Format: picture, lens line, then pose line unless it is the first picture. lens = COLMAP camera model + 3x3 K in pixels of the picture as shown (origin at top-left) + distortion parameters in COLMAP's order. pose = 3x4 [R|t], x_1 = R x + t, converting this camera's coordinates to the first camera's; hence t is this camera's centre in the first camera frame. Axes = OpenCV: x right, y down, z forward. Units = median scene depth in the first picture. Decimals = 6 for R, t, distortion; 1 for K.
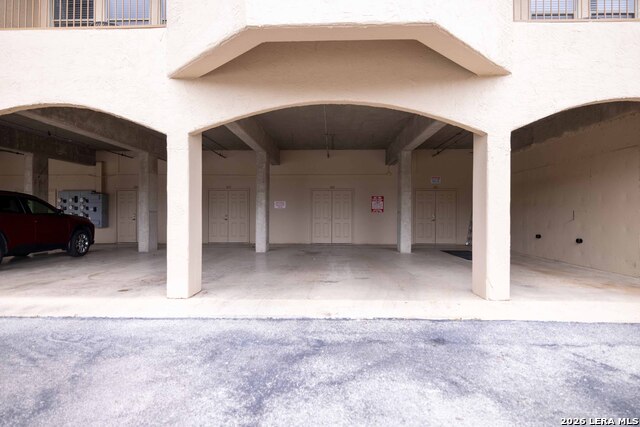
lens RADIAL K [[354.7, 0, 320.0], [0, 354.7, 213.5], [0, 0, 1]] dist [0.002821, 0.000367]
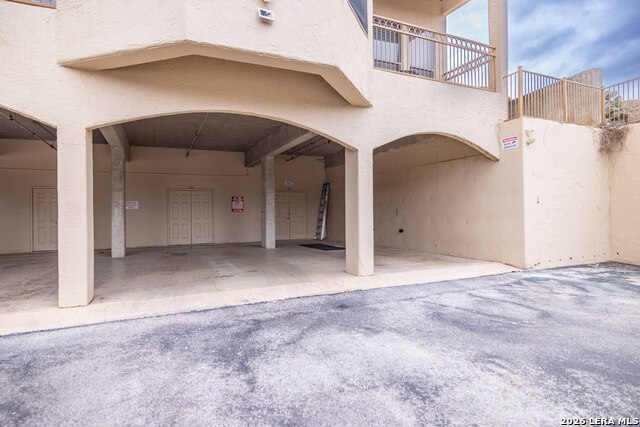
lens RADIAL K [[354.7, 0, 320.0], [0, 354.7, 213.5], [0, 0, 1]] dist [0.002821, 0.000367]
pose [[0.894359, -0.014850, 0.447102, -0.252472], [0.015214, 0.999880, 0.002778, 0.004950], [-0.447090, 0.004317, 0.894478, -0.114781]]
